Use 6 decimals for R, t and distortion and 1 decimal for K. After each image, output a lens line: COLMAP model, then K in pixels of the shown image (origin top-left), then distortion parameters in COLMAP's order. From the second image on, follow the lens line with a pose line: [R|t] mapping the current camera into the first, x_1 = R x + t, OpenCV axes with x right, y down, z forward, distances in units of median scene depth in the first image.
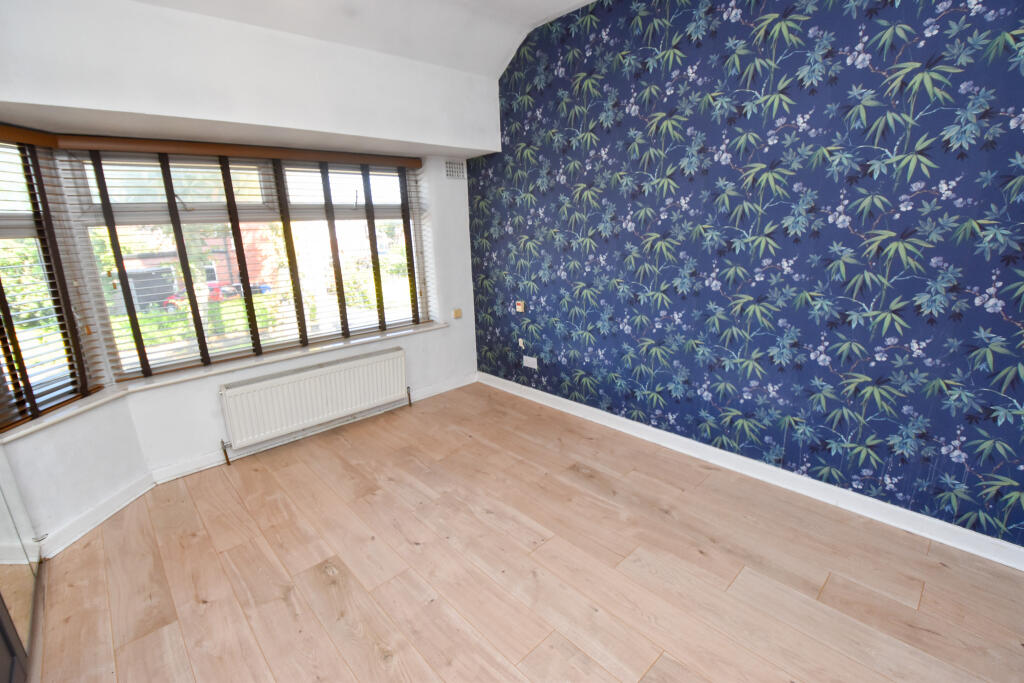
lens RADIAL K [[454.1, 0, 517.2], [0, 454.1, 342.8], [0, 0, 1]] dist [-0.013980, -0.001849]
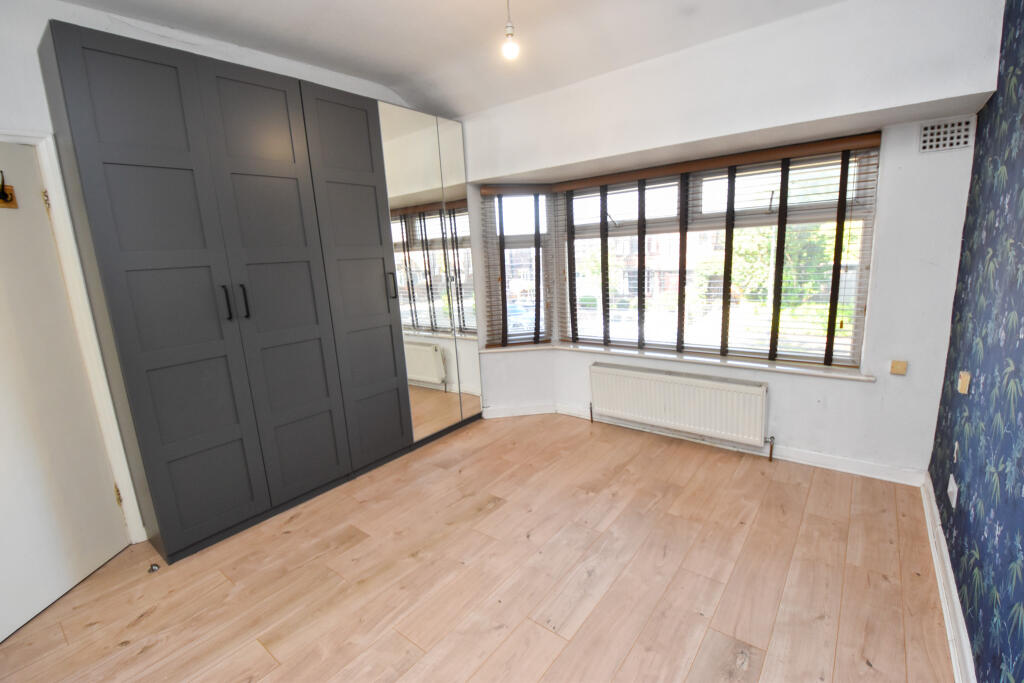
lens RADIAL K [[454.1, 0, 515.4], [0, 454.1, 342.5], [0, 0, 1]] dist [-0.013980, -0.001849]
pose [[0.145127, 0.220400, -0.964553, 0.517164], [-0.199008, 0.961453, 0.189749, -0.148884], [0.969193, 0.164416, 0.183394, 0.491391]]
